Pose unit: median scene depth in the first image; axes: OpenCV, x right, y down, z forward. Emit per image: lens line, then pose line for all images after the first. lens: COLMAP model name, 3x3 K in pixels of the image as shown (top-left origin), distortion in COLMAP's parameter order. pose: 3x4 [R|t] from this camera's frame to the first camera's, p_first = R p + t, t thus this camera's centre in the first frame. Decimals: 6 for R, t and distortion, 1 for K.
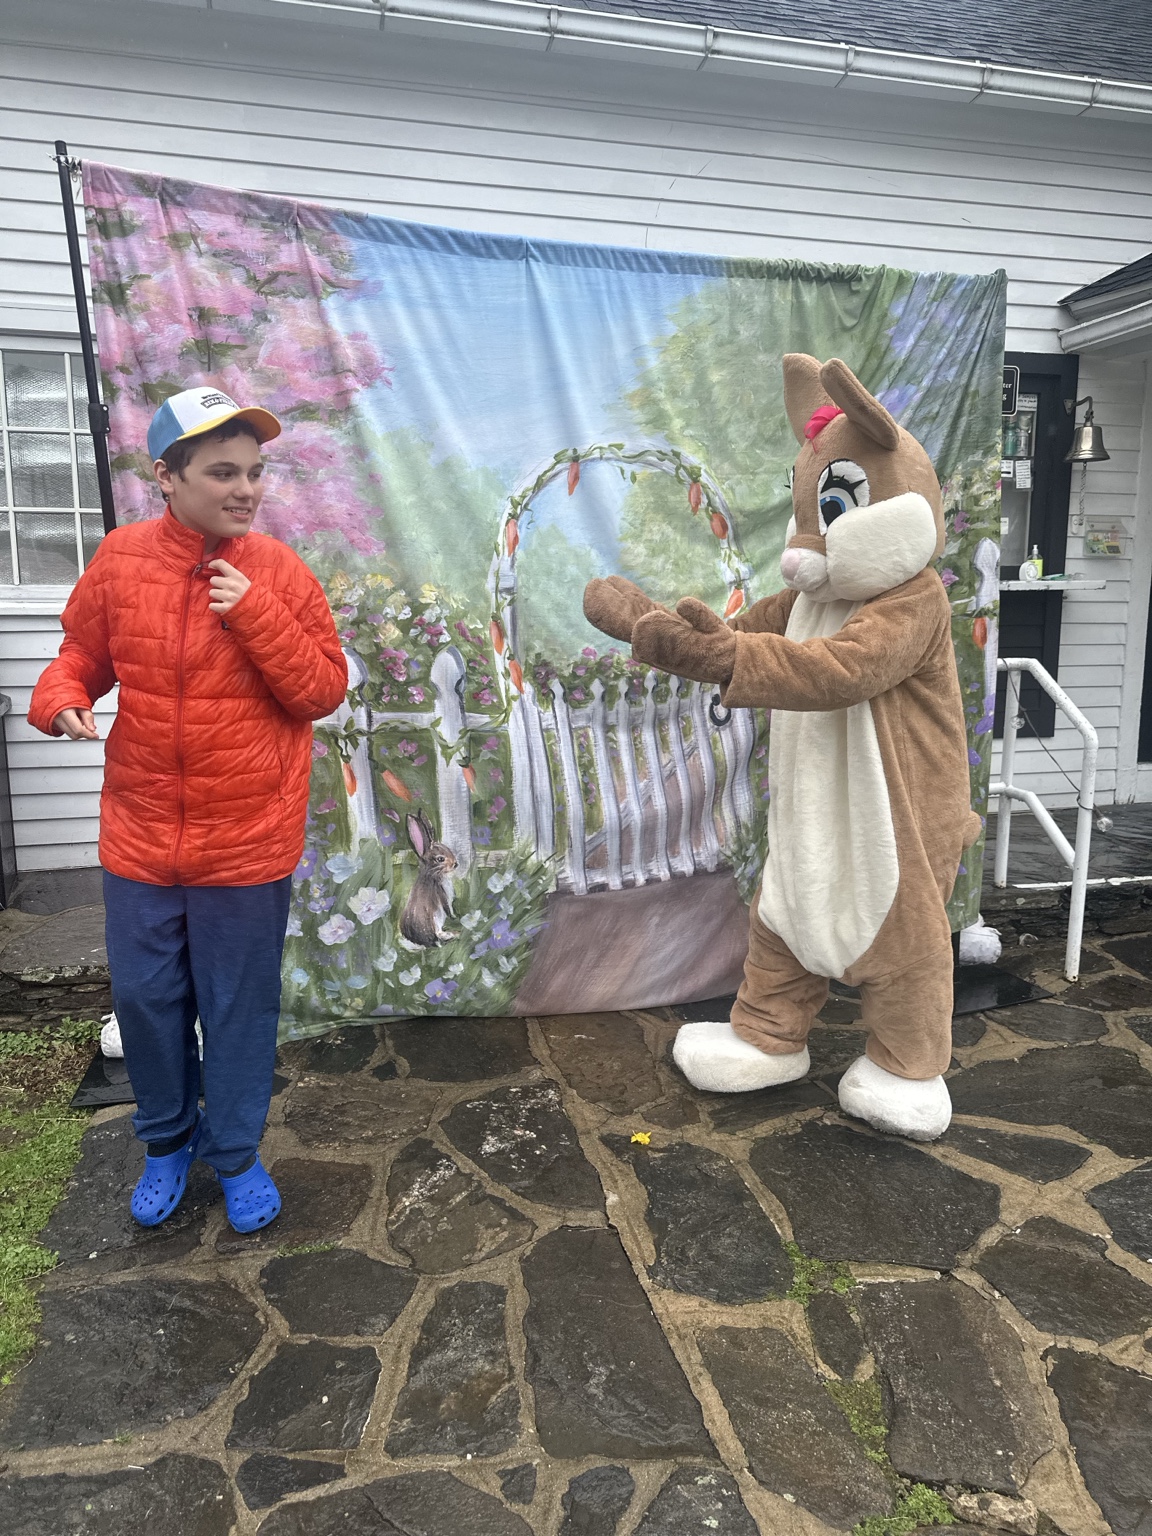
lens RADIAL K [[1078.7, 0, 577.0], [0, 1078.7, 767.8], [0, 0, 1]] dist [0.024372, -0.031459]
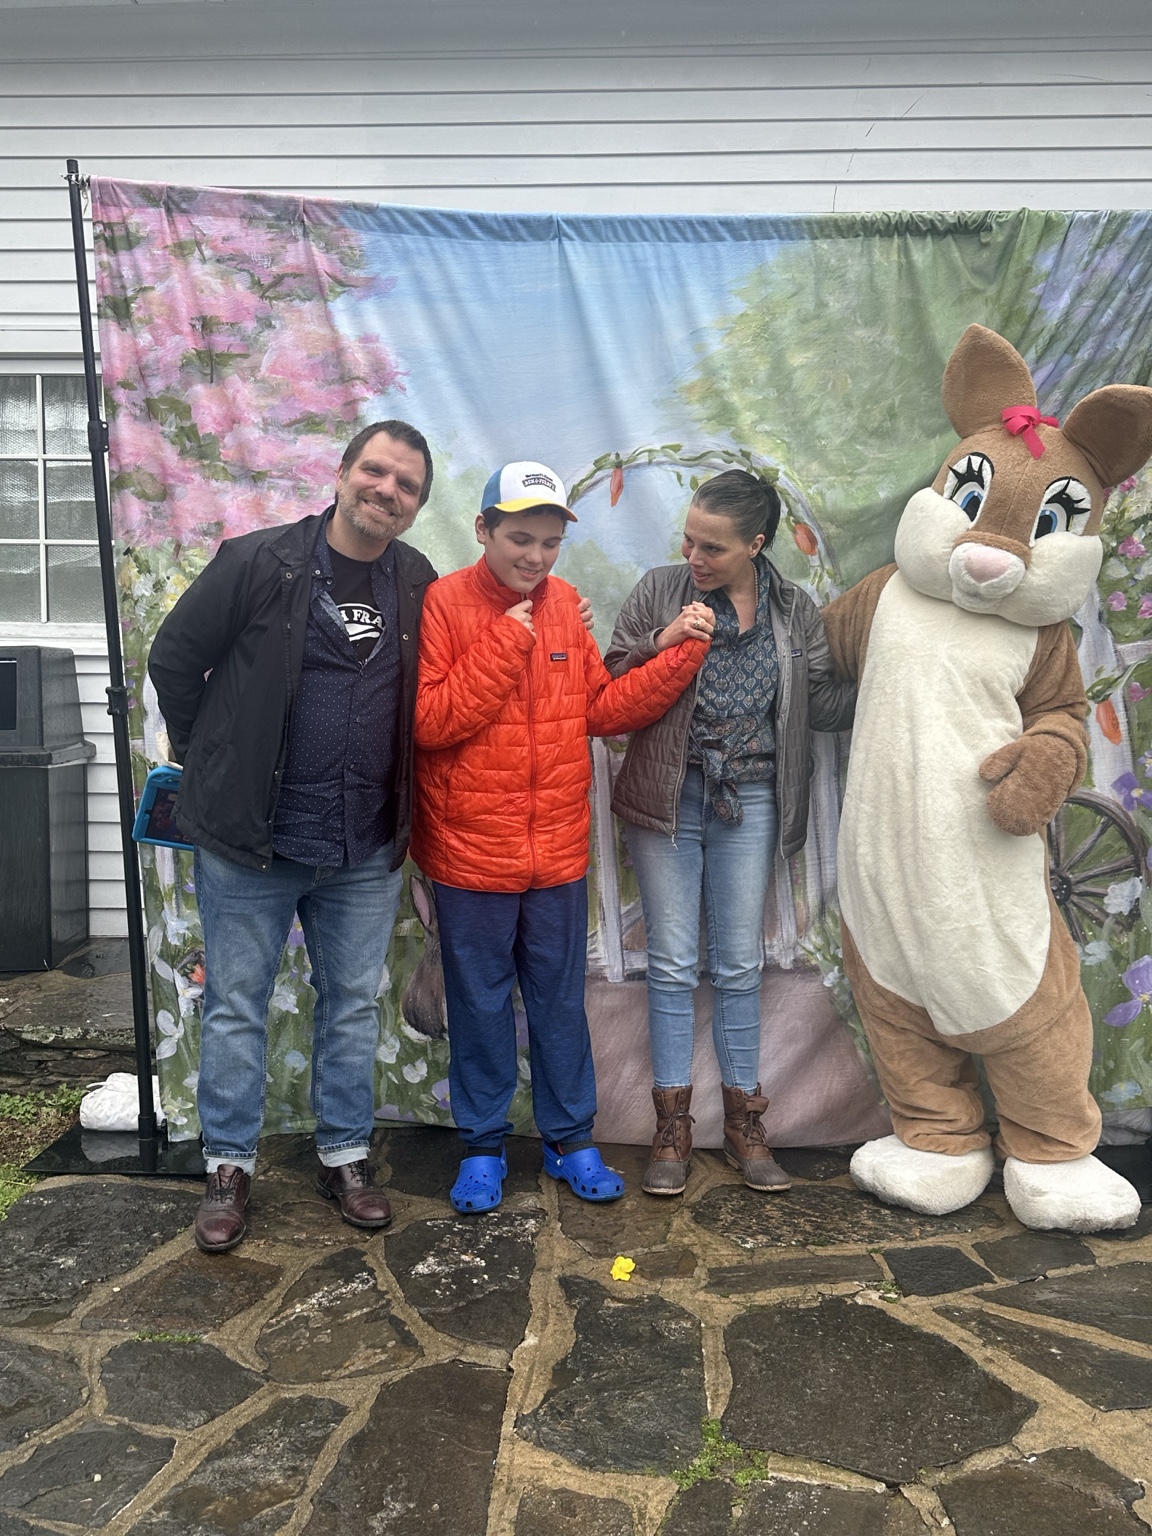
lens RADIAL K [[1412.7, 0, 566.4], [0, 1412.7, 780.0], [0, 0, 1]] dist [0.065359, -0.100846]
pose [[0.956248, 0.030526, -0.290960, 0.299191], [-0.053804, 0.995928, -0.072340, 0.043024], [0.287566, 0.084829, 0.953997, -0.046980]]
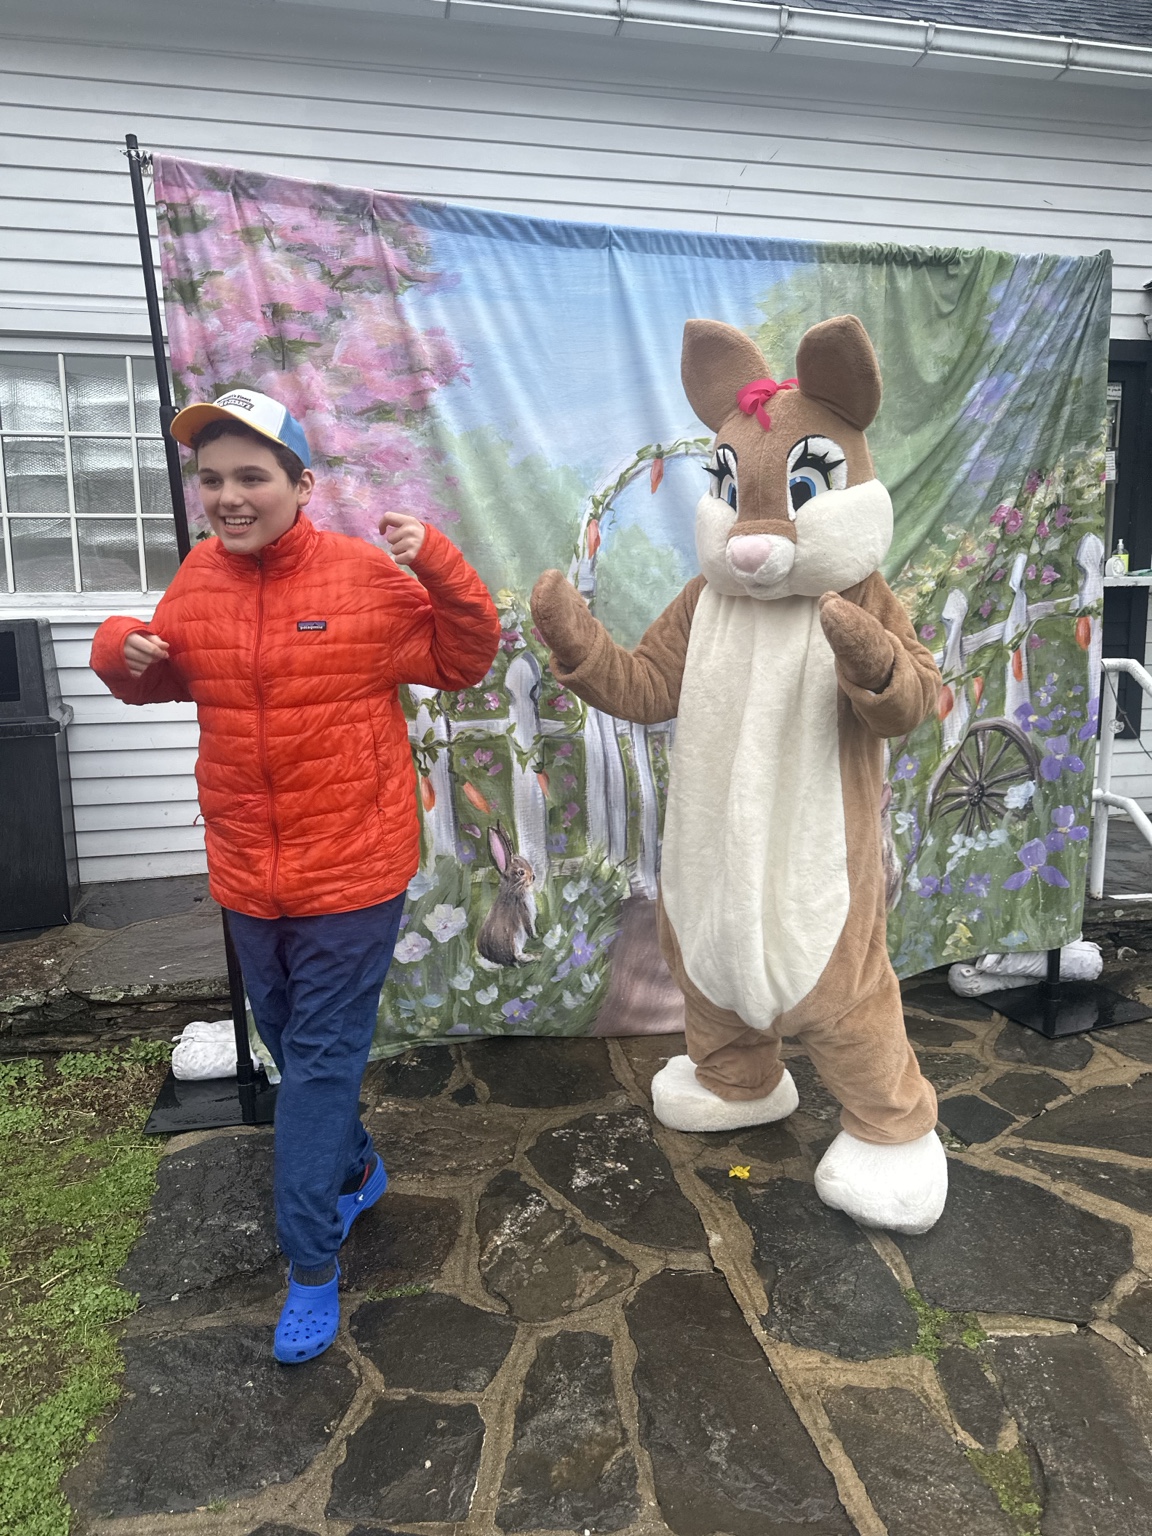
lens RADIAL K [[1078.7, 0, 582.3], [0, 1078.7, 765.1], [0, 0, 1]] dist [0.024372, -0.031459]
pose [[0.999485, -0.005532, -0.031617, -0.042328], [0.005490, 0.999984, -0.001415, -0.011610], [0.031625, 0.001241, 0.999499, 0.043885]]
